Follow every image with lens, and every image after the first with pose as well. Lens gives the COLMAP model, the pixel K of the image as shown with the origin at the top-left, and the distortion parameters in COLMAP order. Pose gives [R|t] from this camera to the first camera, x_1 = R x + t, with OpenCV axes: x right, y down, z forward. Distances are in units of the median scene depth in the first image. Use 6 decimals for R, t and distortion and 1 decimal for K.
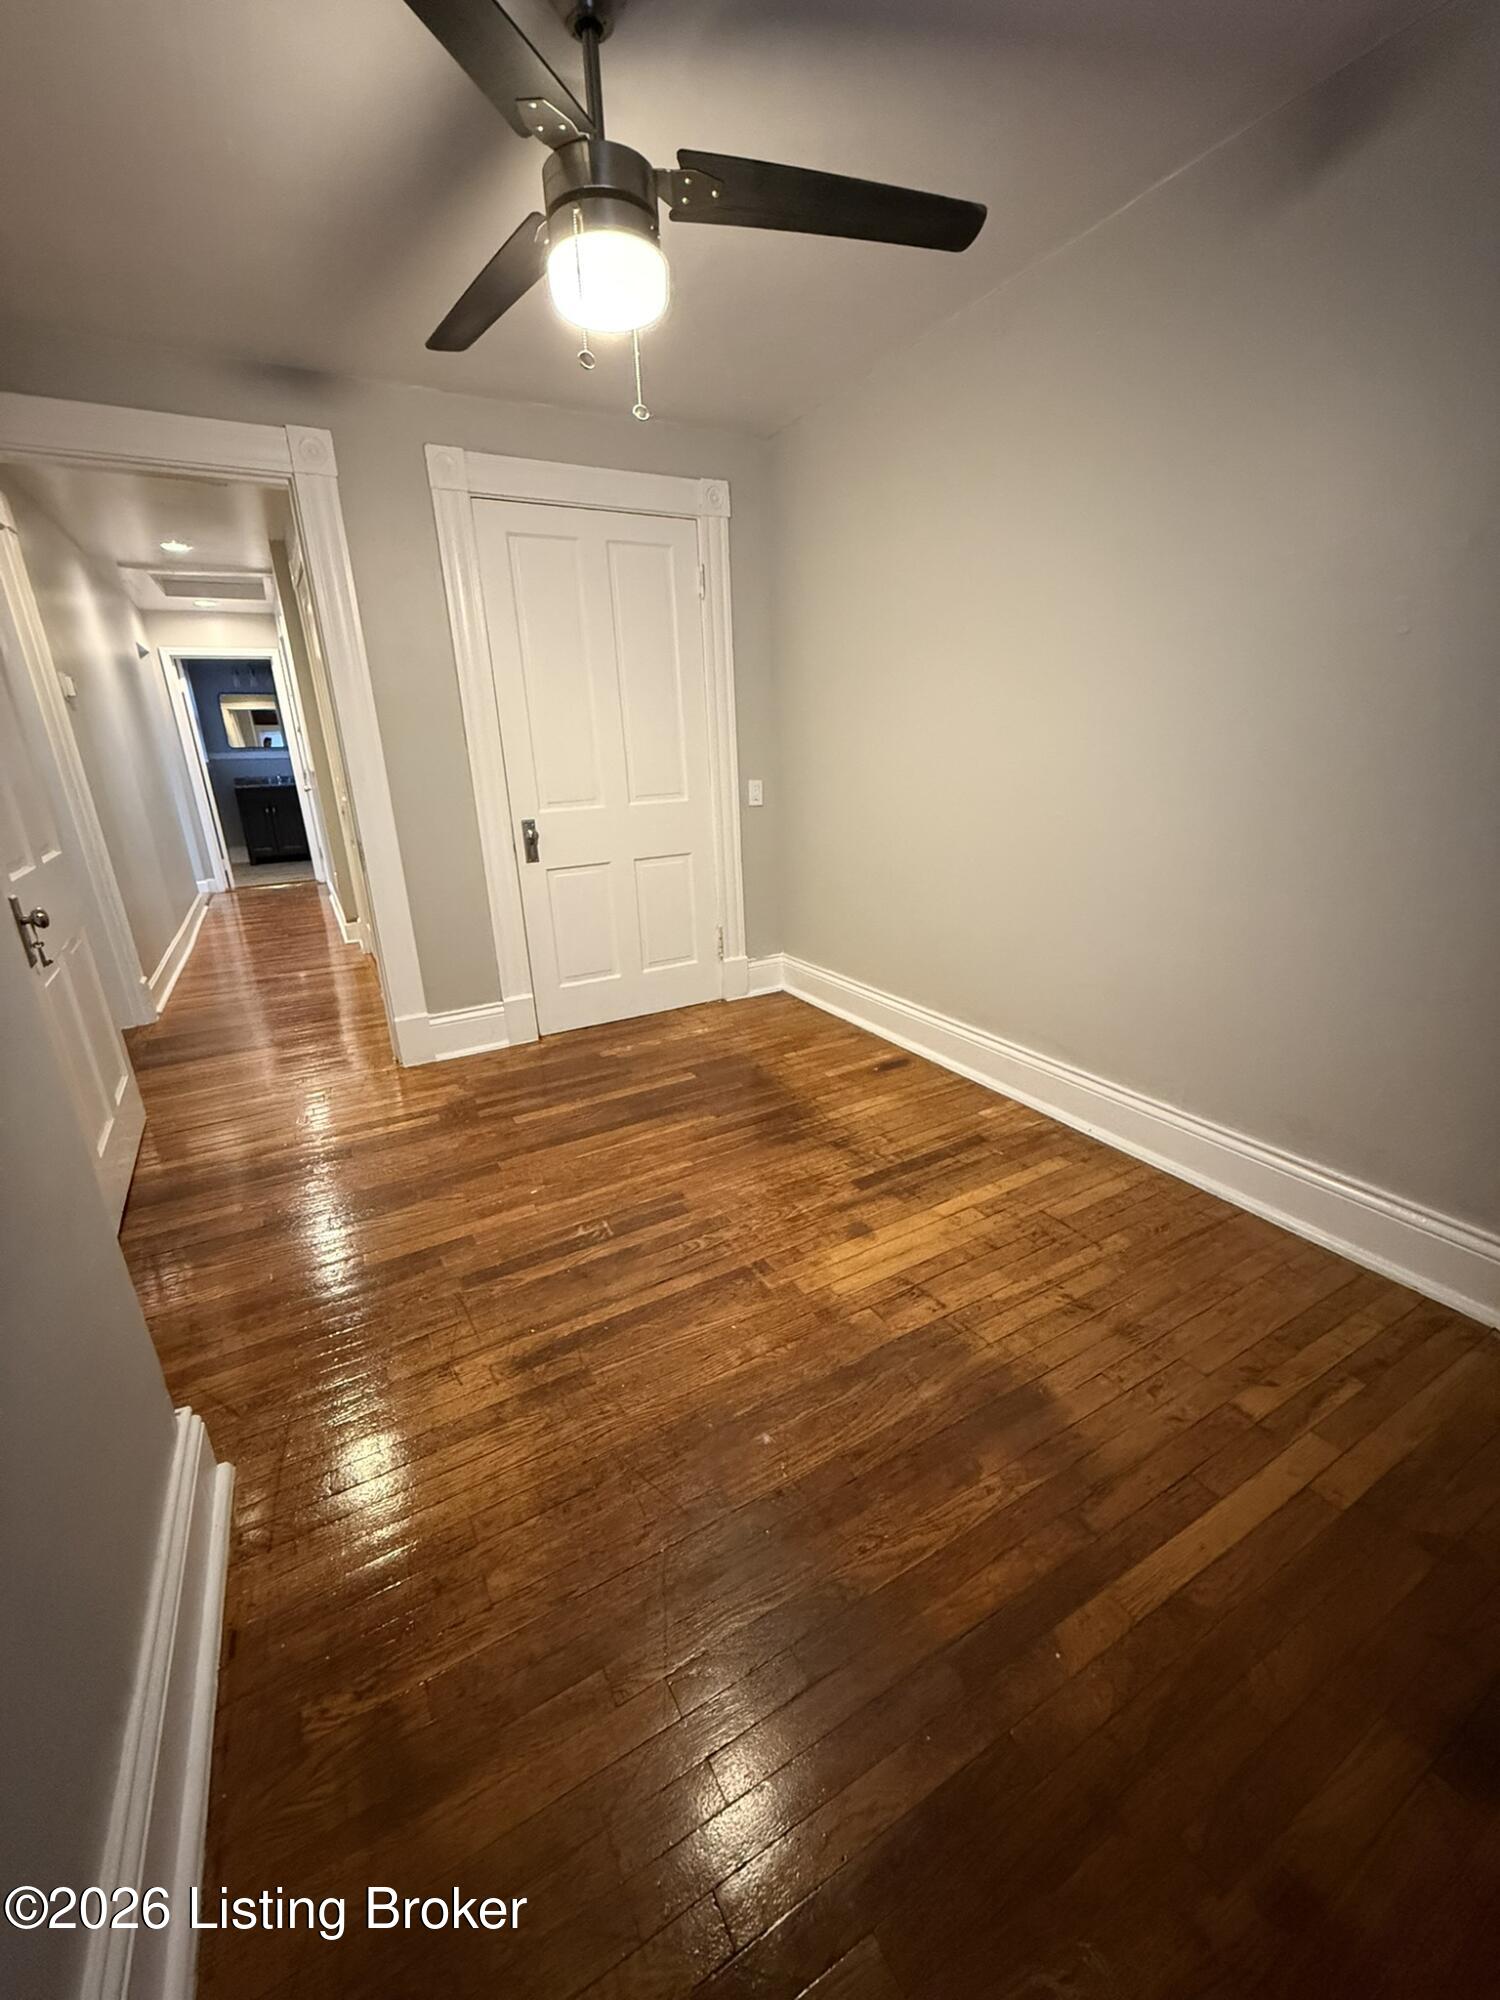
lens RADIAL K [[799.8, 0, 758.8], [0, 799.8, 996.5], [0, 0, 1]] dist [0.001279, -0.000047]
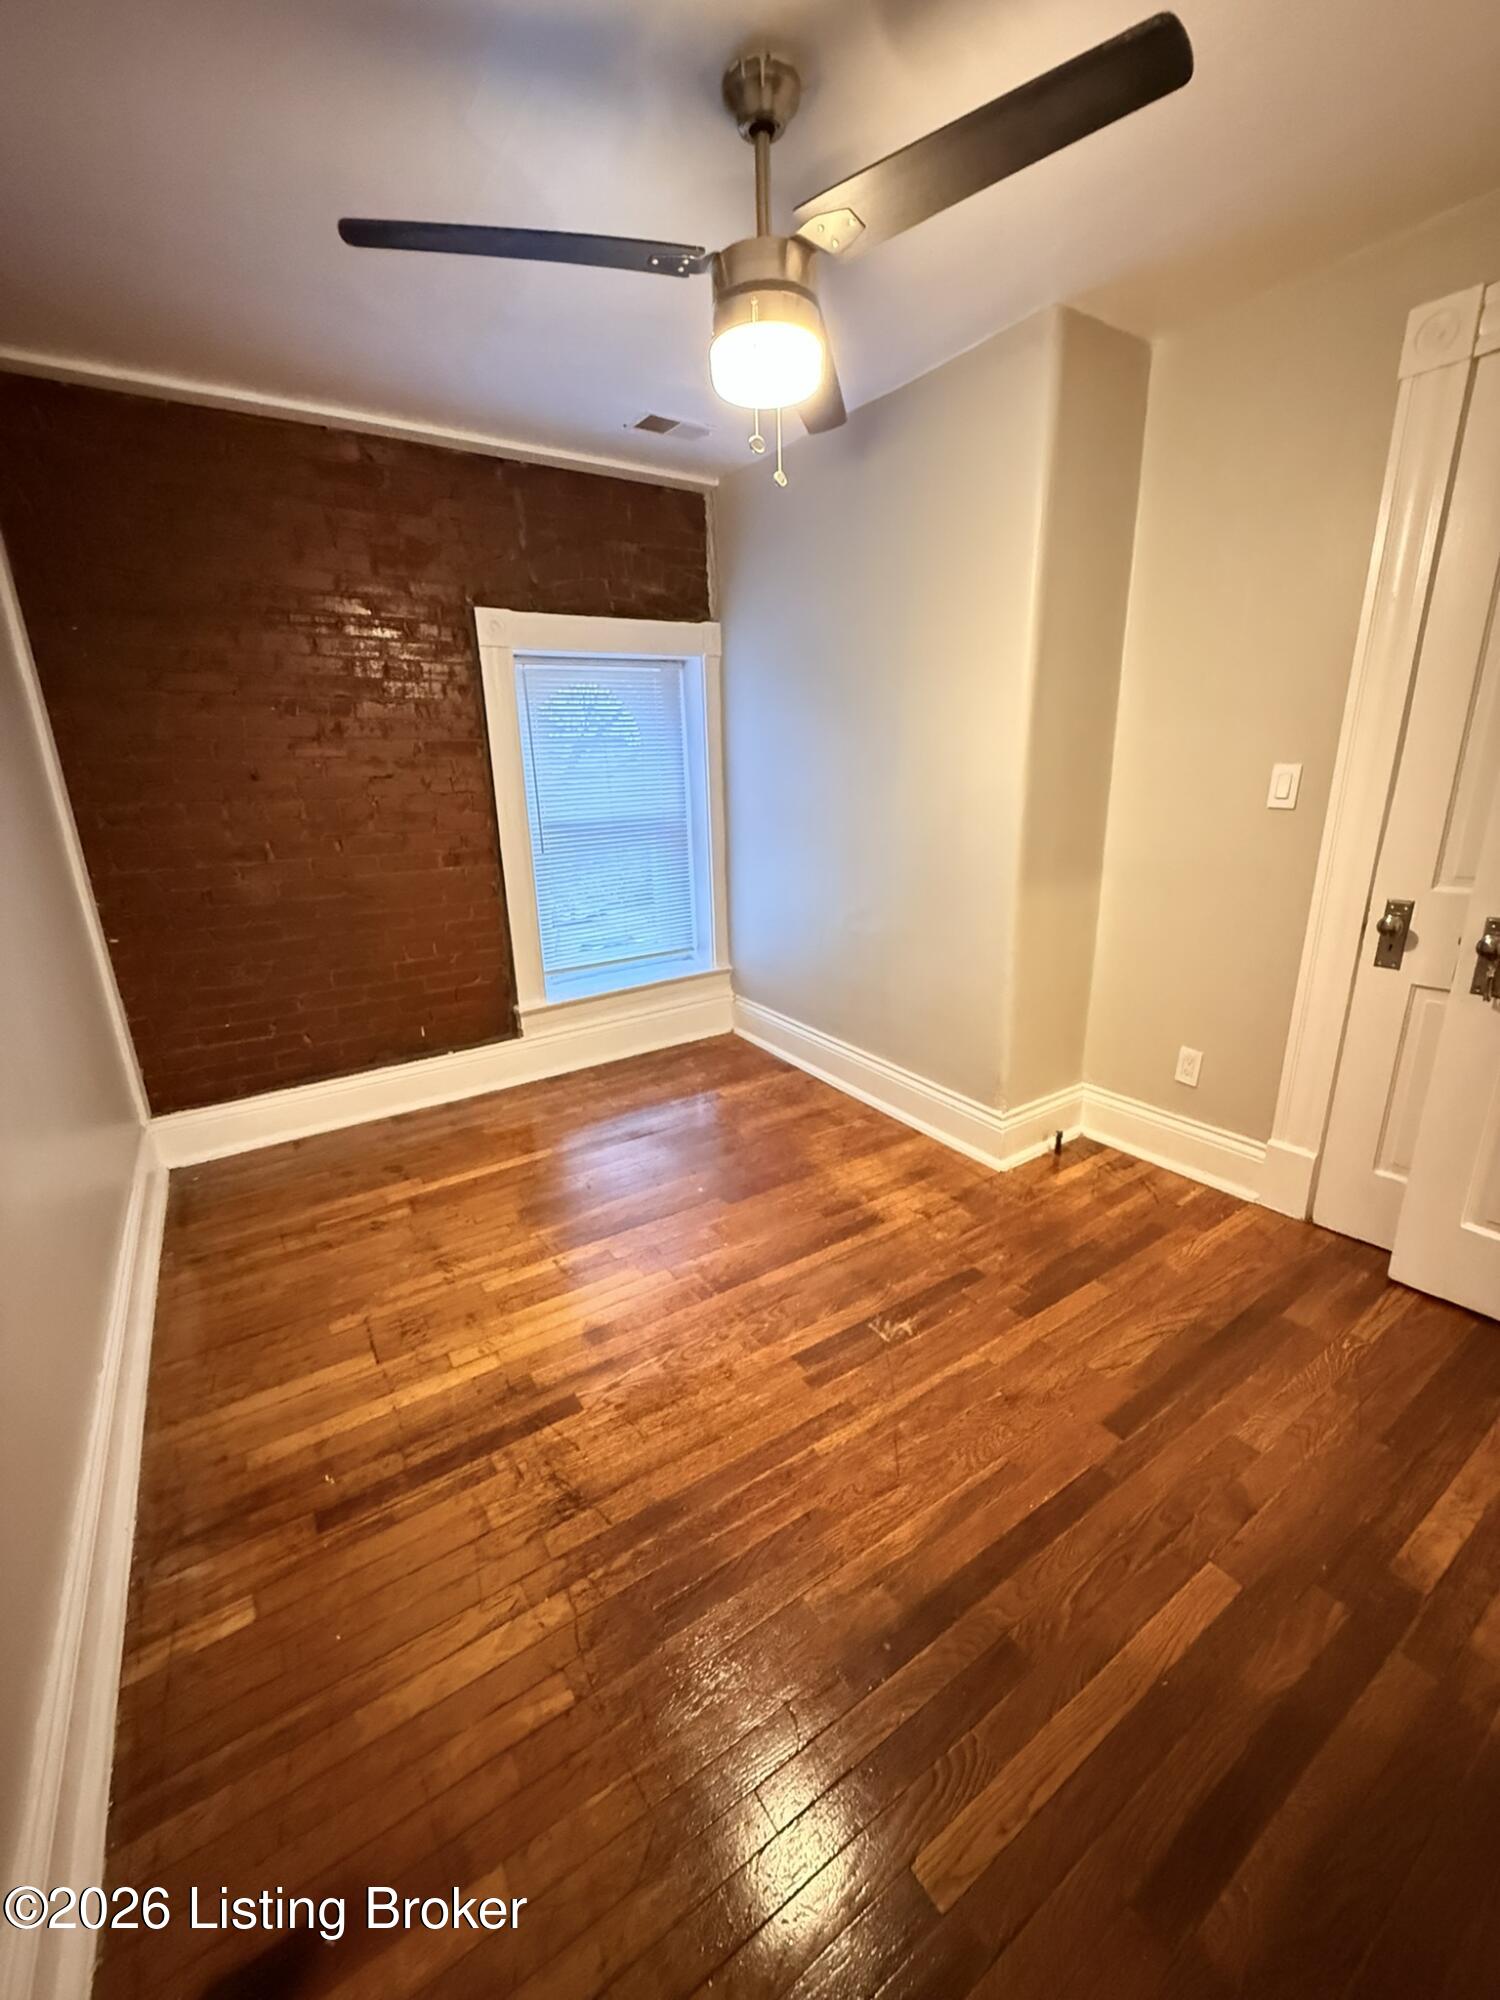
lens RADIAL K [[799.8, 0, 756.7], [0, 799.8, 1001.0], [0, 0, 1]] dist [0.001279, -0.000047]
pose [[-0.995396, 0.082555, -0.048698, -0.041655], [0.039947, 0.819170, 0.572158, -0.520607], [0.087126, 0.567578, -0.818696, 1.498418]]
